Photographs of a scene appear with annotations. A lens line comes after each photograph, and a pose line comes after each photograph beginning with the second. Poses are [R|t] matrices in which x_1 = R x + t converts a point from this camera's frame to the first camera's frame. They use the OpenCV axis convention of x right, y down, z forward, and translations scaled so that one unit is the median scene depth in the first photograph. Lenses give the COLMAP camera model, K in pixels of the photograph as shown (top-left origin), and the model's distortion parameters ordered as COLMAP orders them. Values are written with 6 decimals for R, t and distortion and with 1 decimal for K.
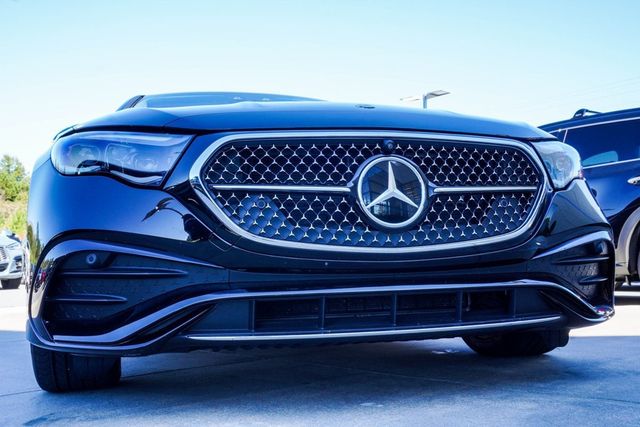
lens RADIAL K [[672.2, 0, 319.7], [0, 672.2, 212.4], [0, 0, 1]] dist [-0.015169, 0.000000]
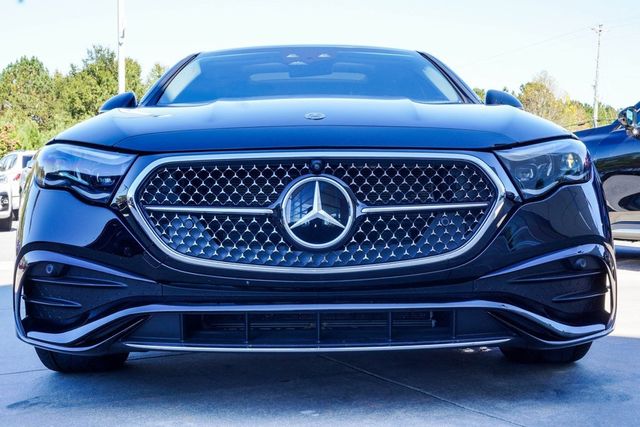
lens RADIAL K [[838.5, 0, 320.0], [0, 838.5, 213.9], [0, 0, 1]] dist [0.001397, 0.000000]
pose [[0.965602, 0.024449, -0.258873, 0.440832], [0.003889, 0.994101, 0.108391, -0.166311], [0.259995, -0.105670, 0.959811, -0.211573]]
